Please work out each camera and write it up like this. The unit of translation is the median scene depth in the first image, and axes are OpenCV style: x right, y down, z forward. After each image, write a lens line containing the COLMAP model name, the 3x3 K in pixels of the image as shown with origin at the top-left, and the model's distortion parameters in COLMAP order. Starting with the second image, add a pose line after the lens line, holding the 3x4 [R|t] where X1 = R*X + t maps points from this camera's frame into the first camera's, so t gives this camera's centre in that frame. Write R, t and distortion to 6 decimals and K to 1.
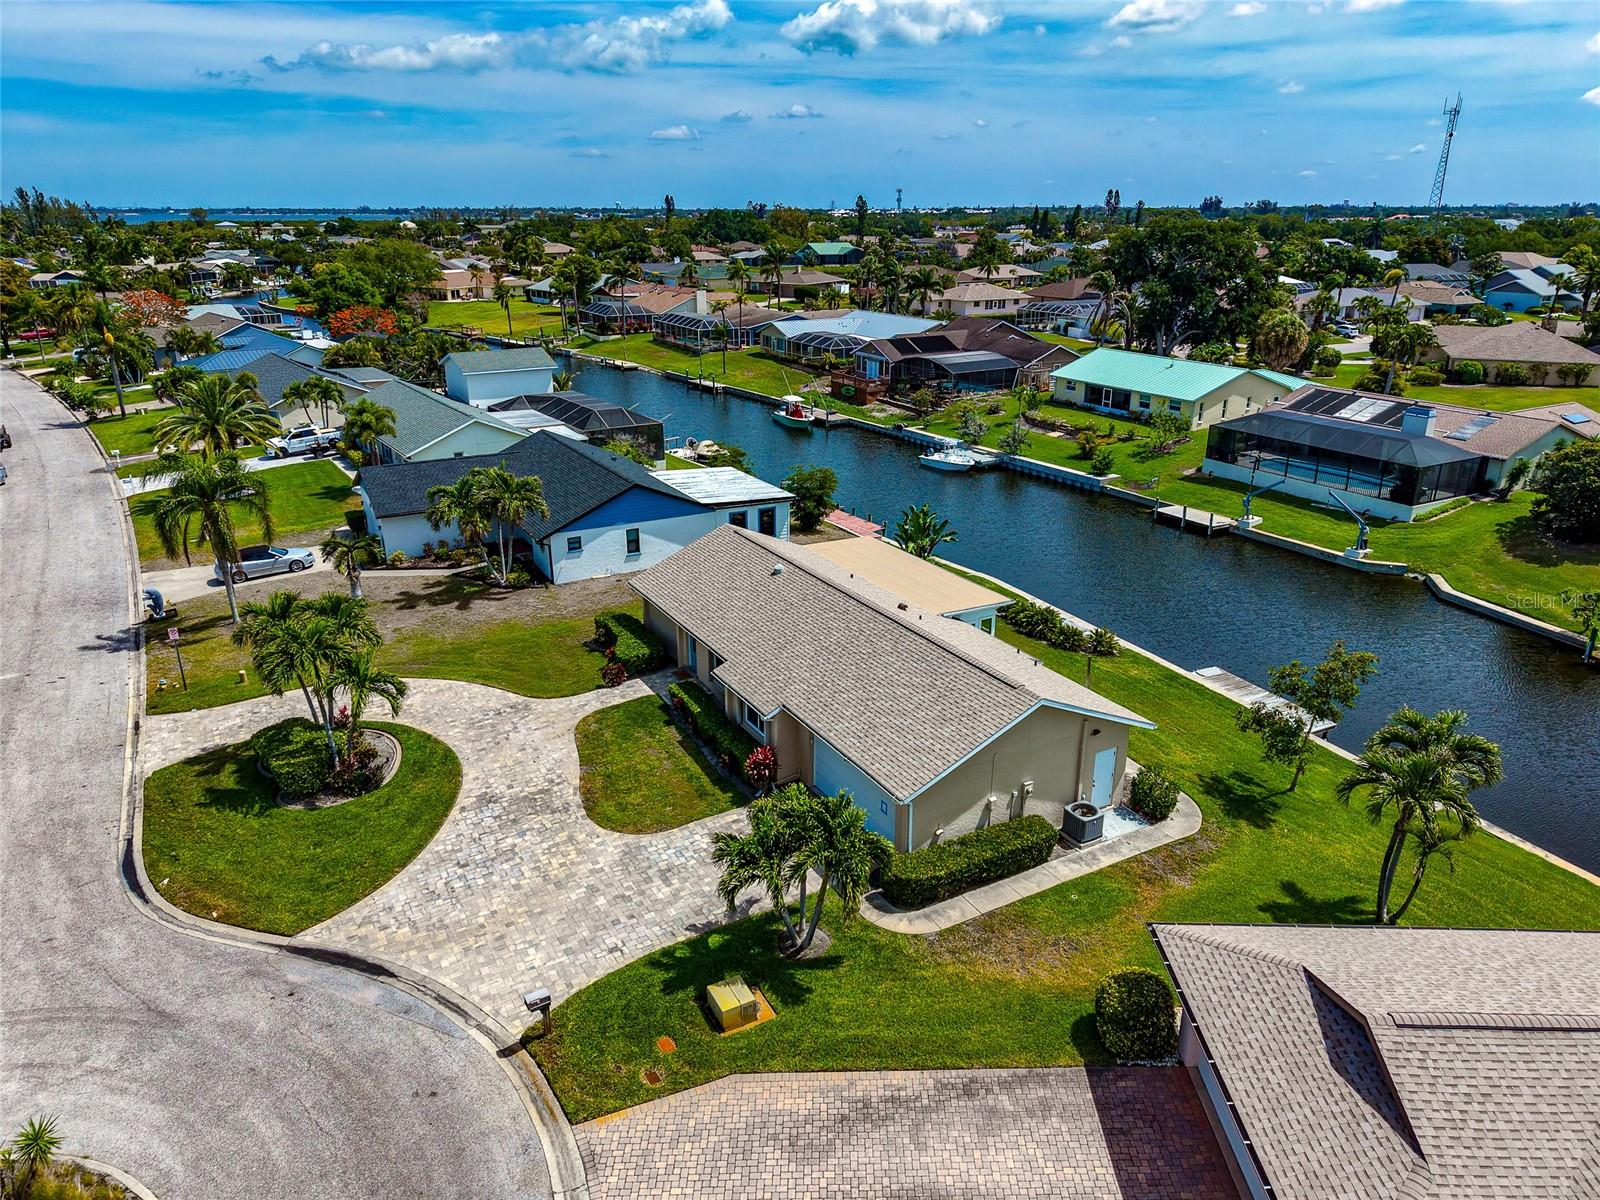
lens RADIAL K [[1072.6, 0, 800.0], [0, 1072.6, 600.0], [0, 0, 1]] dist [0.044070, -0.046441]
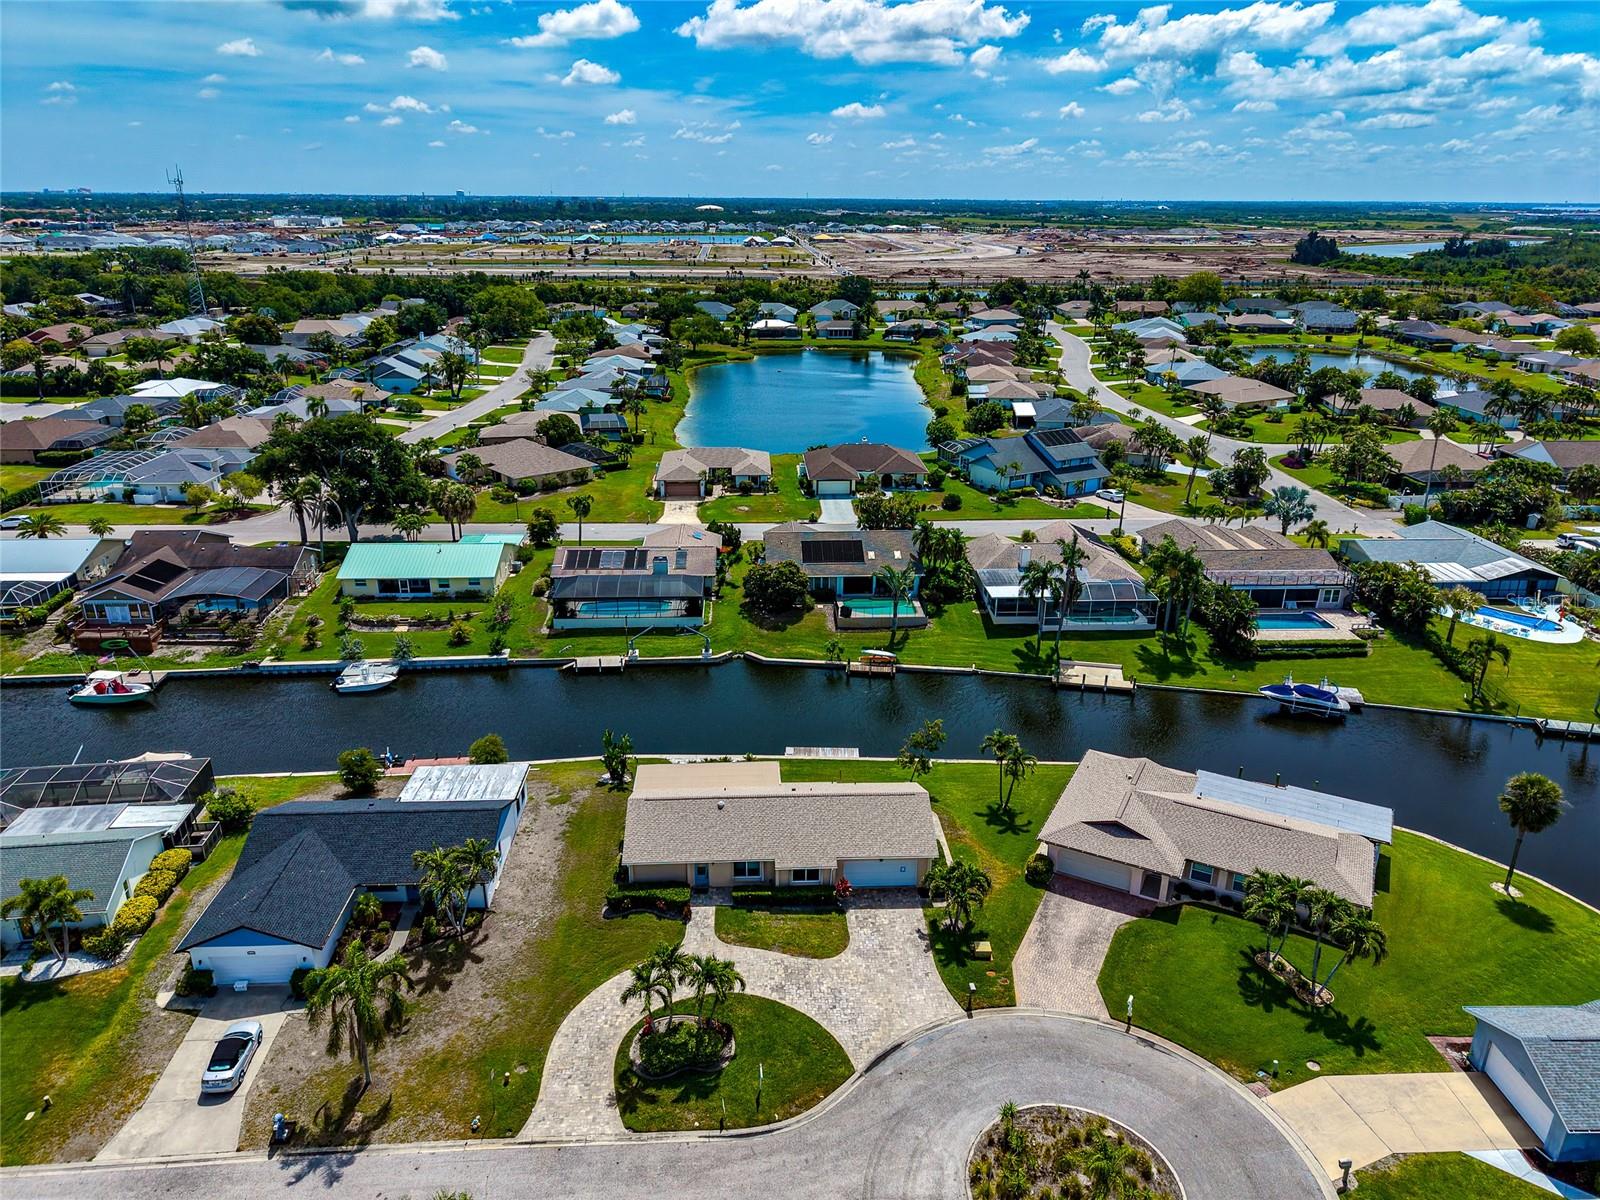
lens RADIAL K [[1072.6, 0, 800.0], [0, 1072.6, 600.0], [0, 0, 1]] dist [0.044070, -0.046441]
pose [[0.443807, -0.311549, 0.840222, -1.210750], [0.298127, 0.935542, 0.189422, -0.580221], [-0.845077, 0.166426, 0.508081, -0.054414]]
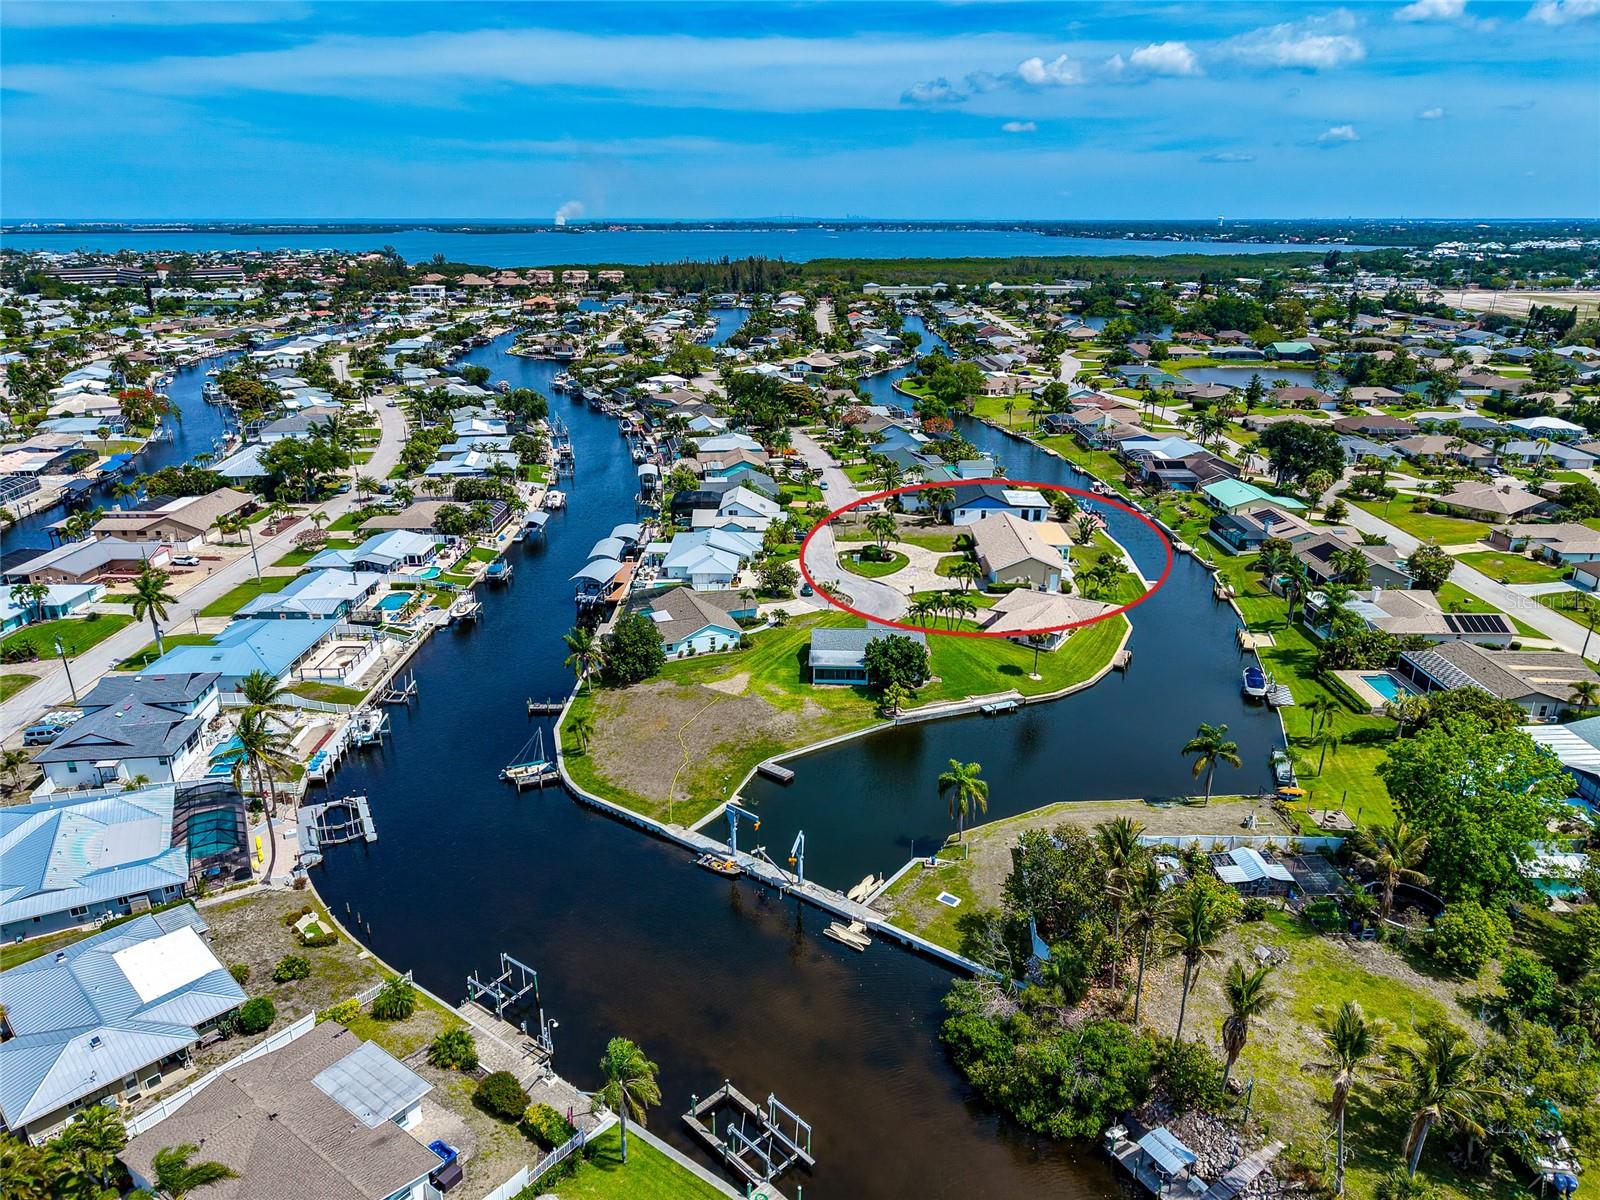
lens RADIAL K [[1072.6, 0, 800.0], [0, 1072.6, 600.0], [0, 0, 1]] dist [0.044070, -0.046441]
pose [[0.865878, 0.167867, -0.471249, 0.963748], [-0.167492, 0.984931, 0.043098, 0.152269], [0.471383, 0.041613, 0.880946, -2.080395]]
